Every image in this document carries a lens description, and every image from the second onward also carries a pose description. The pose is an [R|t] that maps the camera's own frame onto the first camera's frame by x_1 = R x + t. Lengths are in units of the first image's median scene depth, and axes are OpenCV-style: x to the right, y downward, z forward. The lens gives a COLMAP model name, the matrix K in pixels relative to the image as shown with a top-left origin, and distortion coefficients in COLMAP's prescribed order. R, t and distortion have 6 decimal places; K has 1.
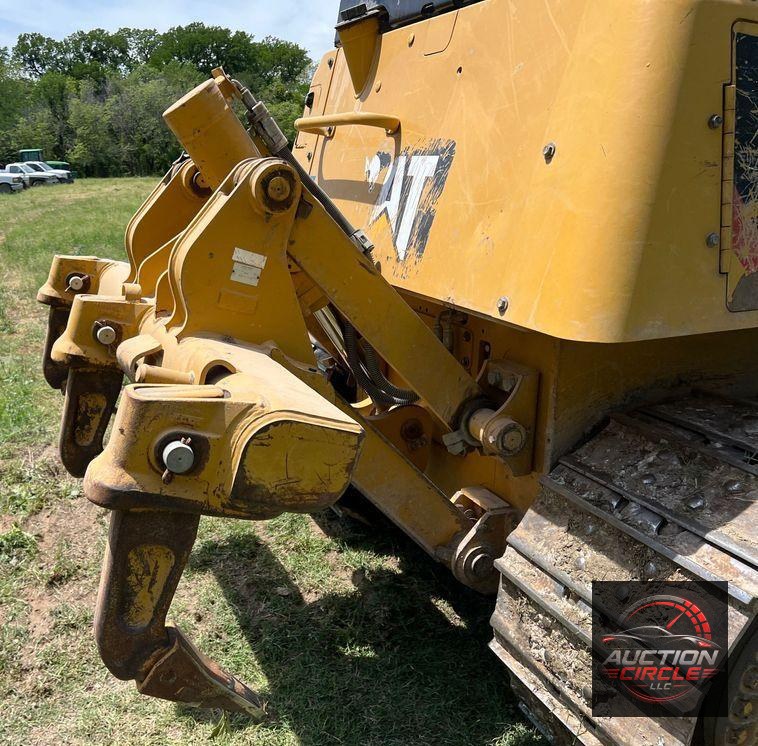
lens RADIAL K [[797.4, 0, 238.5], [0, 797.4, 397.7], [0, 0, 1]] dist [0.053530, -0.072002]
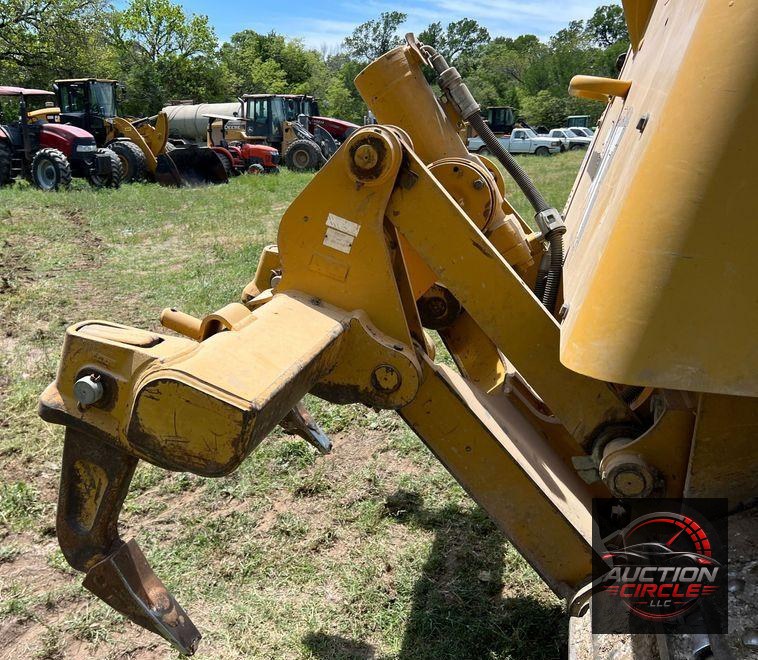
lens RADIAL K [[728.7, 0, 378.9], [0, 728.7, 350.0], [0, 0, 1]] dist [0.027765, -0.011532]
pose [[0.801178, 0.192162, -0.566733, 0.510612], [-0.186286, 0.980072, 0.068965, -0.078997], [0.568692, 0.050321, 0.821010, 0.242283]]
